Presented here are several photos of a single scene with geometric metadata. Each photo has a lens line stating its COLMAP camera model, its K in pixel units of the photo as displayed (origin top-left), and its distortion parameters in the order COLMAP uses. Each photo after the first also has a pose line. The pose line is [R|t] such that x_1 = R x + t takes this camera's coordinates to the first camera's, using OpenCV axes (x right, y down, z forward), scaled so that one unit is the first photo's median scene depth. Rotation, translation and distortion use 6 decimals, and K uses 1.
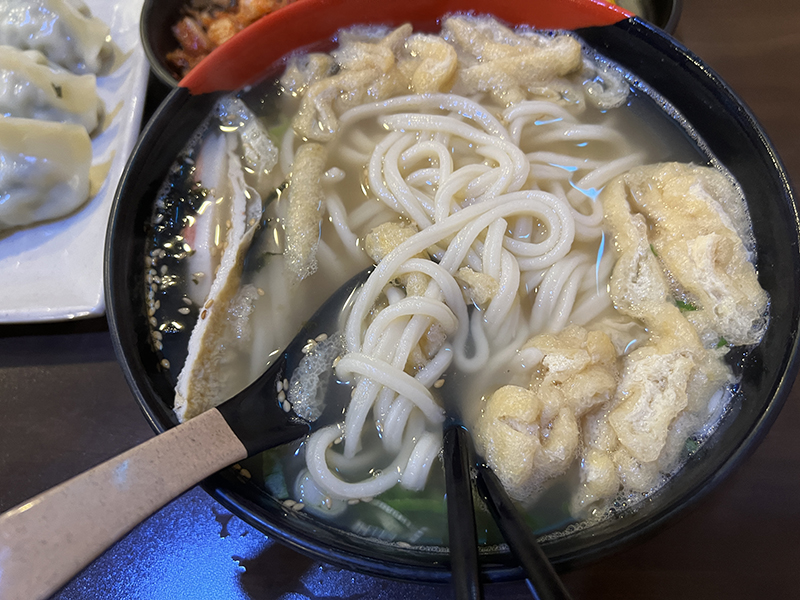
lens RADIAL K [[598.8, 0, 416.8], [0, 598.8, 298.9], [0, 0, 1]] dist [0.010868, -0.026904]
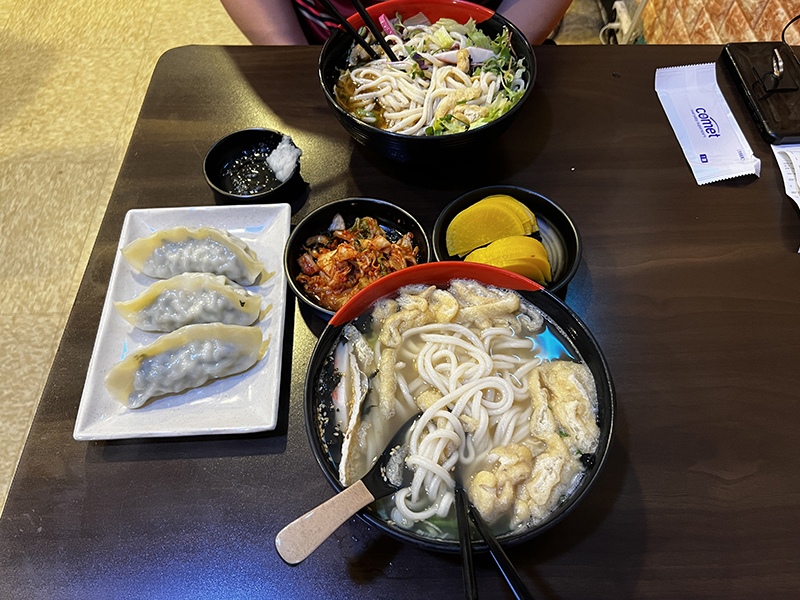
lens RADIAL K [[598.8, 0, 405.9], [0, 598.8, 296.2], [0, 0, 1]] dist [0.010868, -0.026904]
pose [[0.999953, 0.009671, 0.000872, -0.130379], [-0.009494, 0.992536, -0.121581, -0.204291], [-0.002041, 0.121567, 0.992581, -1.170251]]
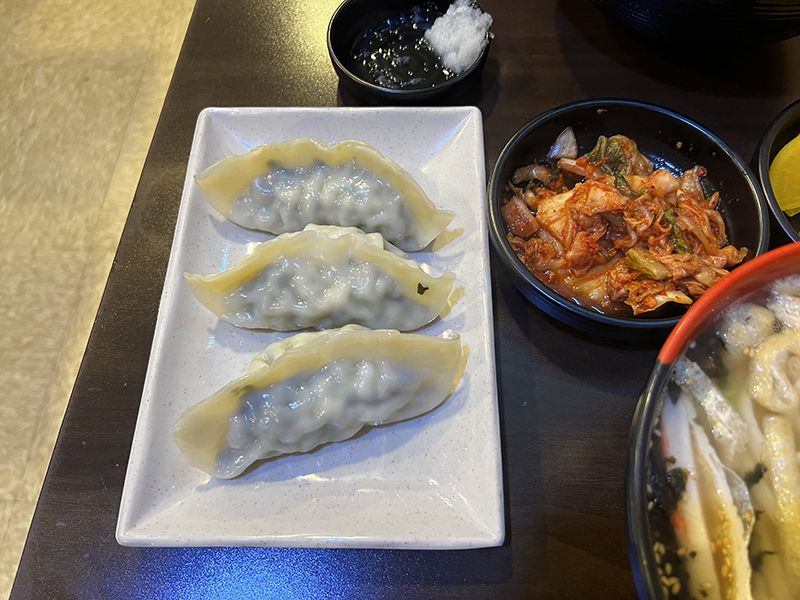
lens RADIAL K [[598.8, 0, 401.5], [0, 598.8, 292.7], [0, 0, 1]] dist [0.010868, -0.026904]
pose [[0.997692, 0.057711, -0.035788, -0.821214], [-0.058462, 0.998083, -0.020317, -0.437637], [0.034547, 0.022362, 0.999153, 0.000949]]
